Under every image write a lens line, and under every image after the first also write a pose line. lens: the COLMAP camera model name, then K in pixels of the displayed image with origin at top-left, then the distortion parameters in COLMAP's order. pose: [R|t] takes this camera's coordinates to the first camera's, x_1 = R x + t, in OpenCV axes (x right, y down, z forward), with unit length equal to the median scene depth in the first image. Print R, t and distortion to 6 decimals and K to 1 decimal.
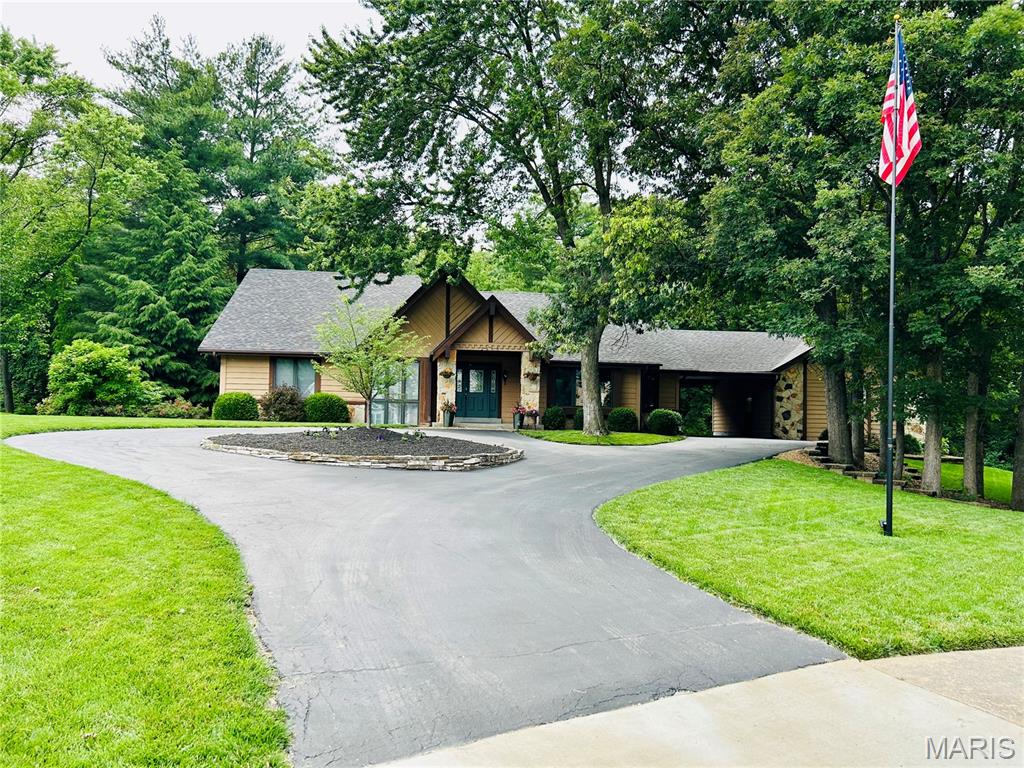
lens RADIAL K [[789.9, 0, 514.1], [0, 789.9, 388.4], [0, 0, 1]] dist [0.074251, -0.058566]
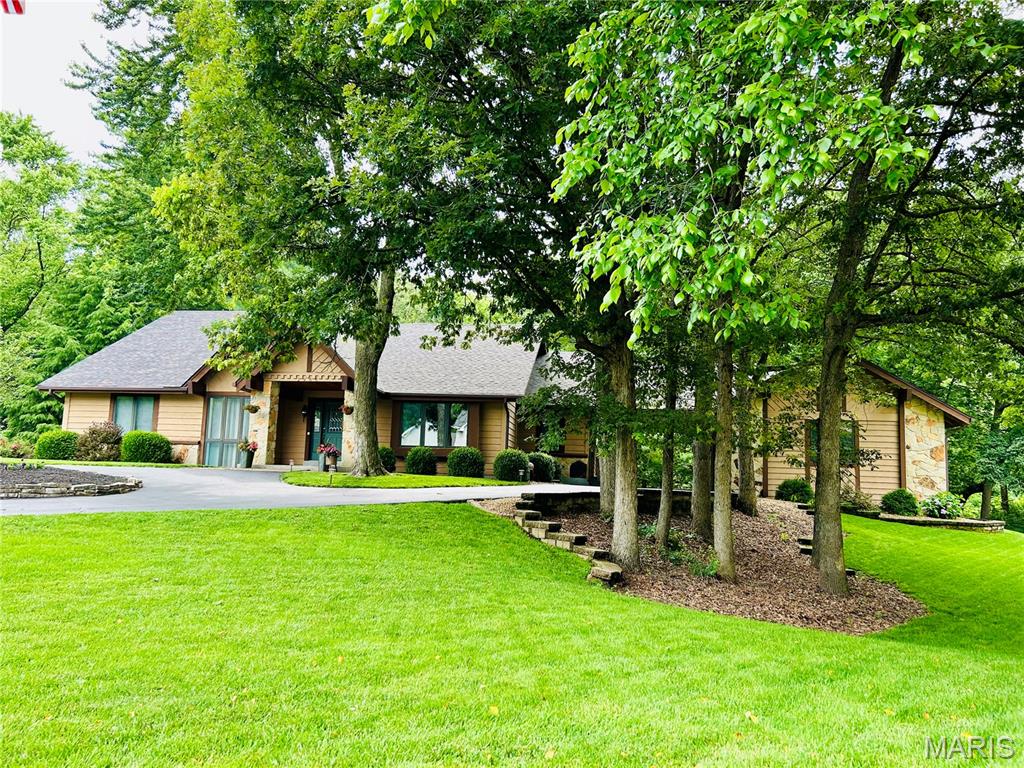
lens RADIAL K [[789.9, 0, 510.9], [0, 789.9, 383.4], [0, 0, 1]] dist [0.074251, -0.058566]
pose [[0.961995, -0.021737, -0.272200, 0.409575], [-0.002256, 0.996160, -0.087523, 0.029733], [0.273057, 0.084811, 0.958252, 0.211545]]
